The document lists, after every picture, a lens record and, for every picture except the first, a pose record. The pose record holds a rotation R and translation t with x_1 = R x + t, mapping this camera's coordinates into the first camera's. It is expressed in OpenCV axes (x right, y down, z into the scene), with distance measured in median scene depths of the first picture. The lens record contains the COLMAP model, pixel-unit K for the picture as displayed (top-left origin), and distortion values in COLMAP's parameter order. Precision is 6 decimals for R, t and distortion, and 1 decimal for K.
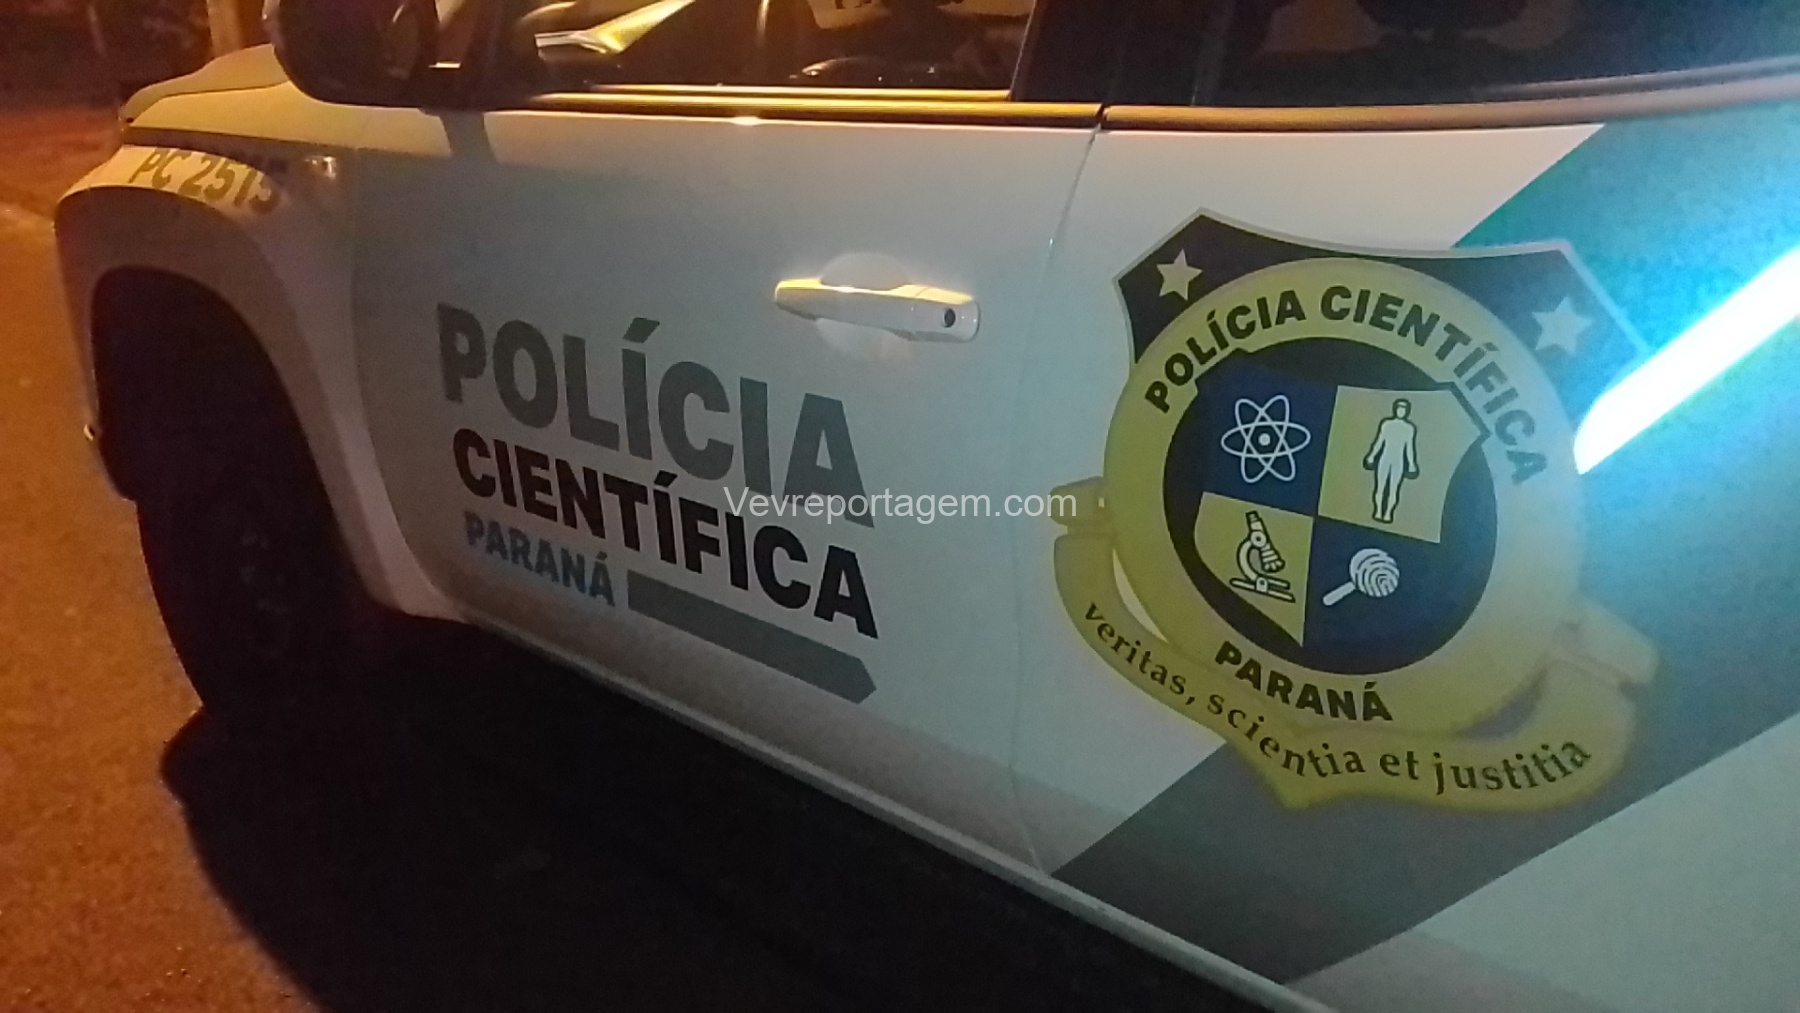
lens RADIAL K [[1367.7, 0, 900.0], [0, 1367.7, 506.5], [0, 0, 1]] dist [0.109489, -0.170001]
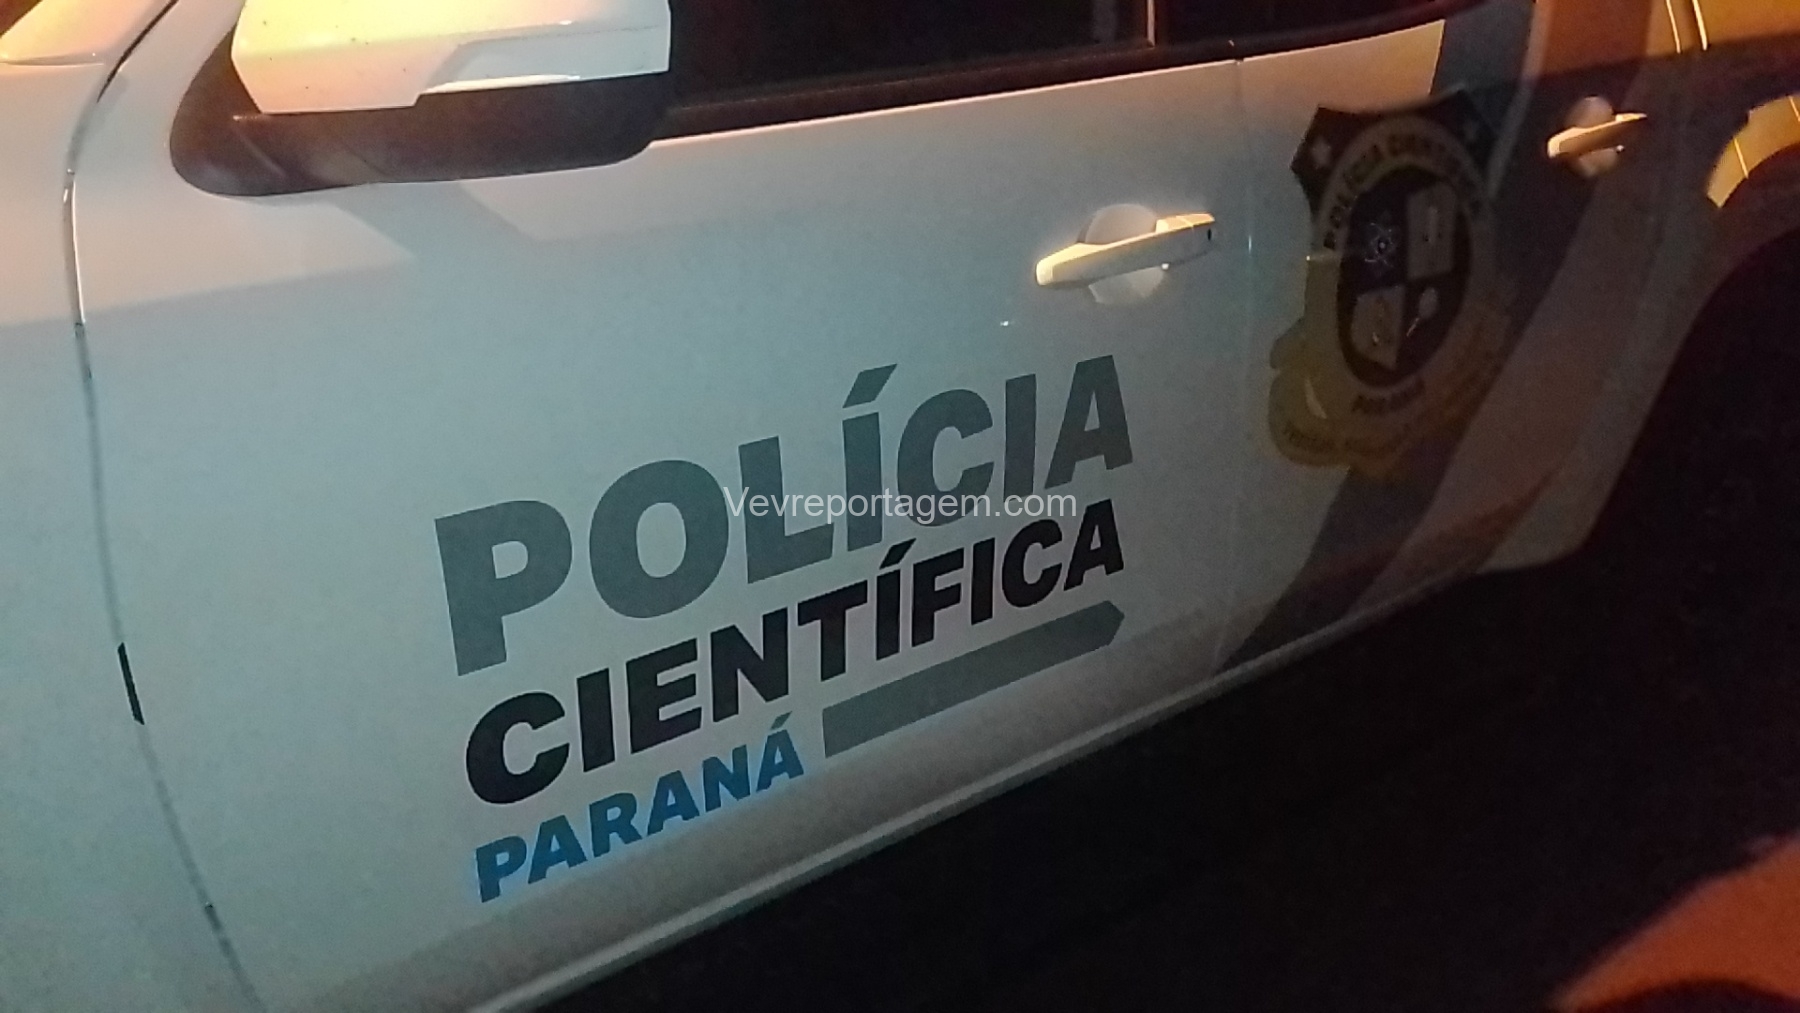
lens RADIAL K [[1362.4, 0, 900.0], [0, 1362.4, 506.5], [0, 0, 1]] dist [0.121244, -0.173814]
pose [[0.229845, -0.355337, 0.906039, -1.045169], [0.365997, 0.894184, 0.257842, -0.296256], [-0.901786, 0.272344, 0.335576, 0.825796]]
